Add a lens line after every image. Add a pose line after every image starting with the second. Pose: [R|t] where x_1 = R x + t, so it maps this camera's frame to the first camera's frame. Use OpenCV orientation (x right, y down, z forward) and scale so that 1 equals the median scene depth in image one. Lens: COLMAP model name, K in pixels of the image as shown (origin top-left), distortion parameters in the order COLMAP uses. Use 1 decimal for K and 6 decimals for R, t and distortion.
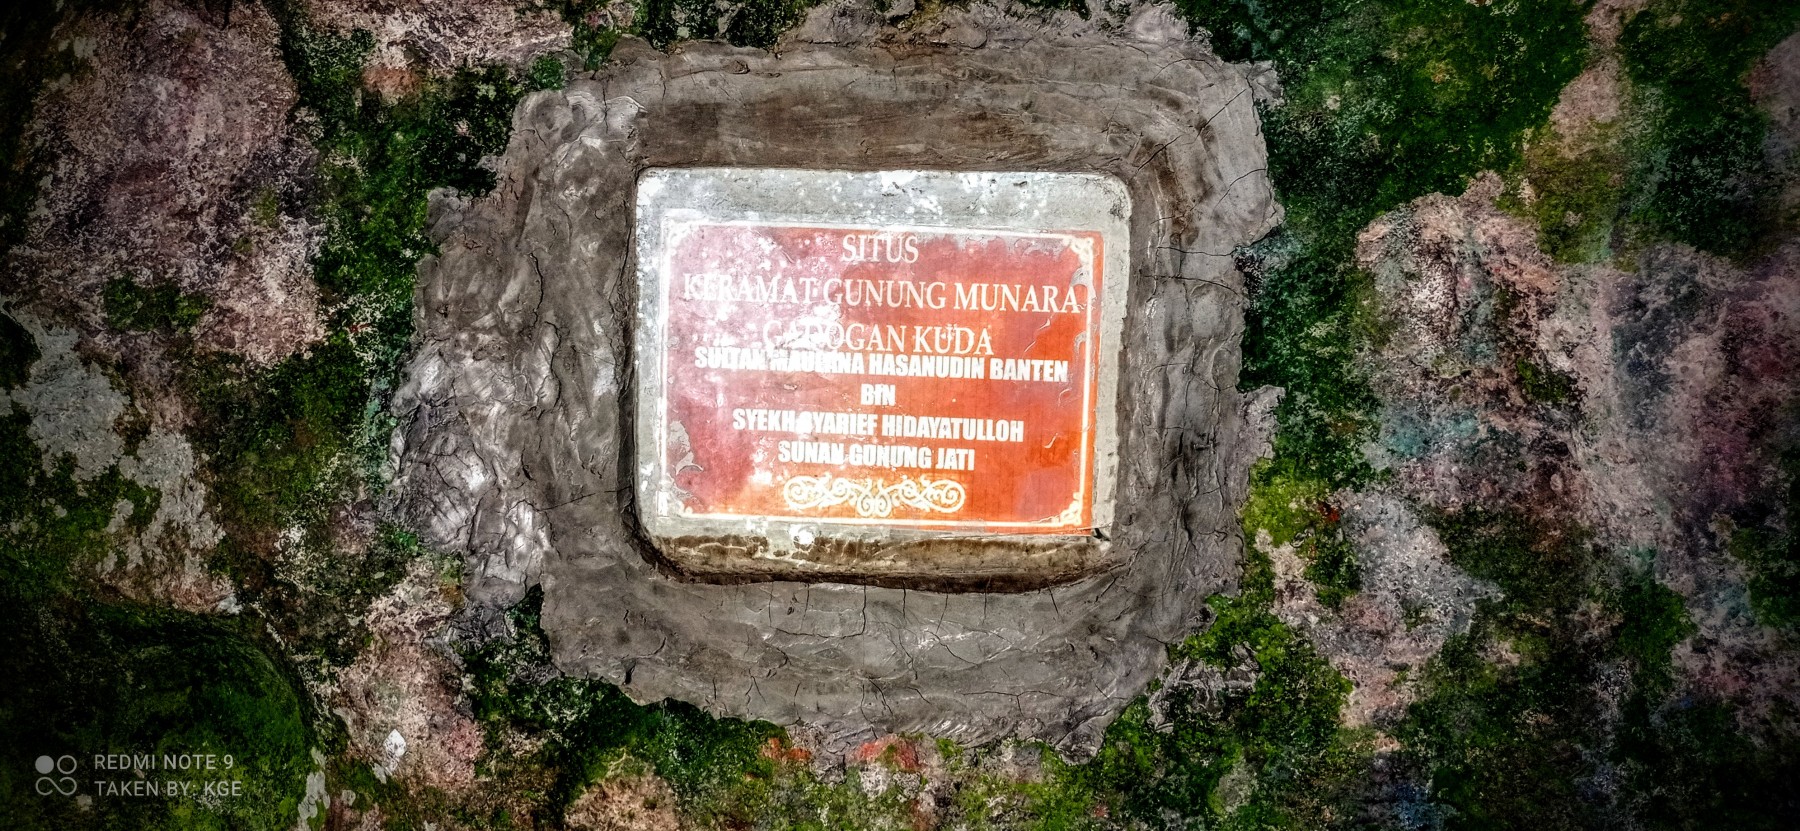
lens RADIAL K [[1333.2, 0, 892.6], [0, 1333.2, 411.4], [0, 0, 1]] dist [0.012476, -0.001790]
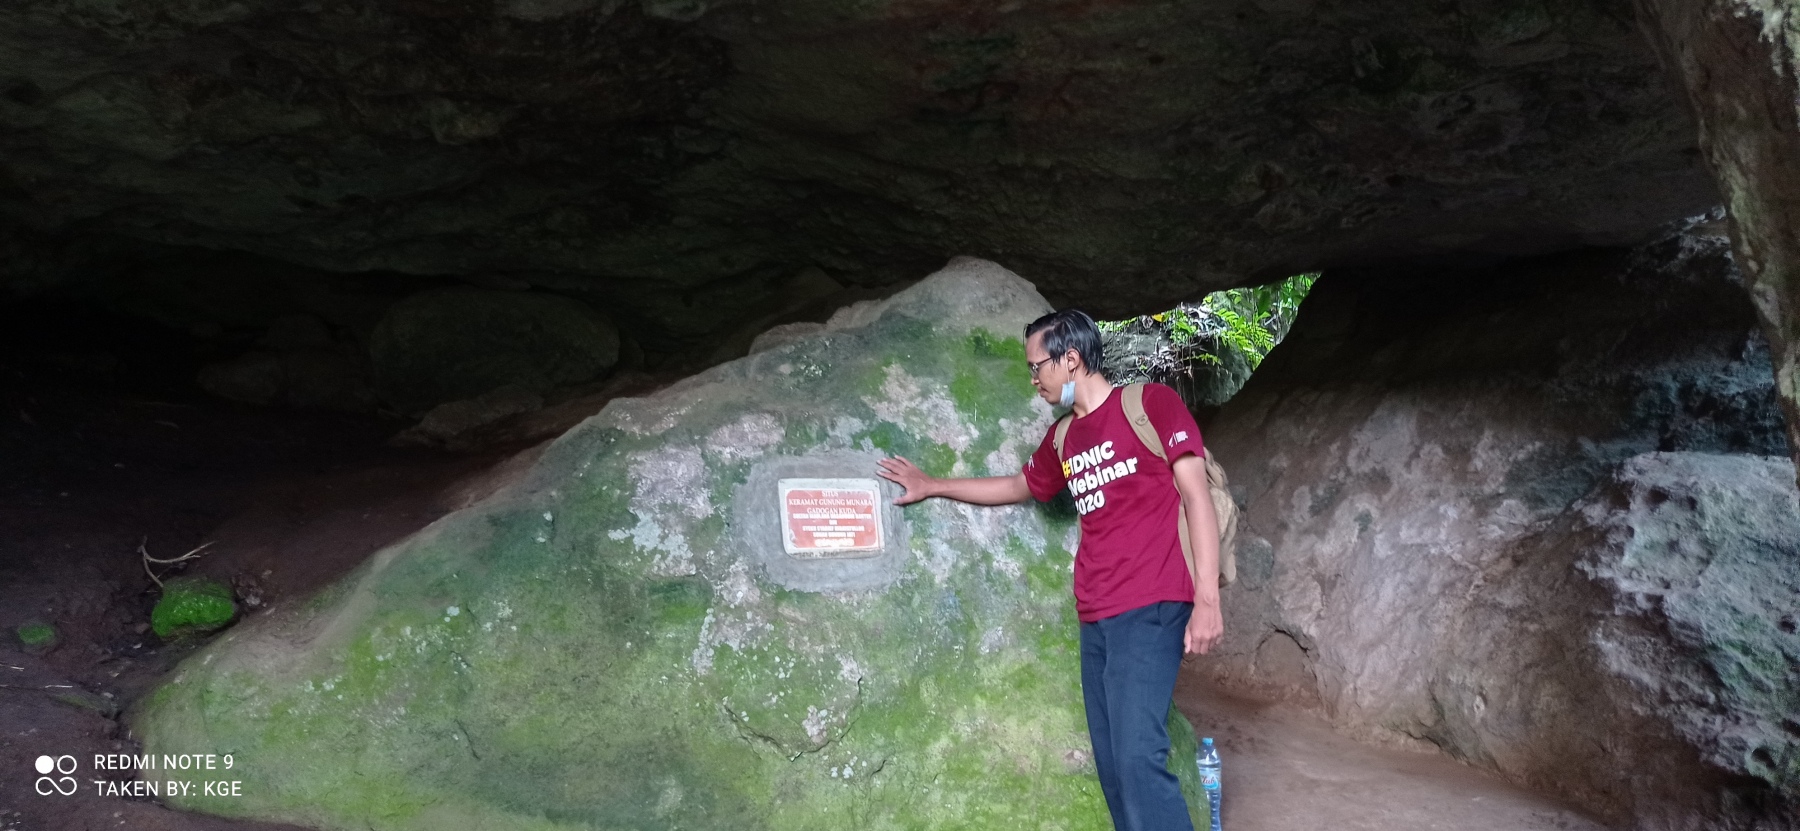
lens RADIAL K [[1333.2, 0, 900.9], [0, 1333.2, 415.9], [0, 0, 1]] dist [0.012476, -0.001790]
pose [[0.925540, 0.033092, 0.377200, -1.570235], [0.156246, 0.874031, -0.460062, 1.853419], [-0.344909, 0.484742, 0.803780, -3.031775]]
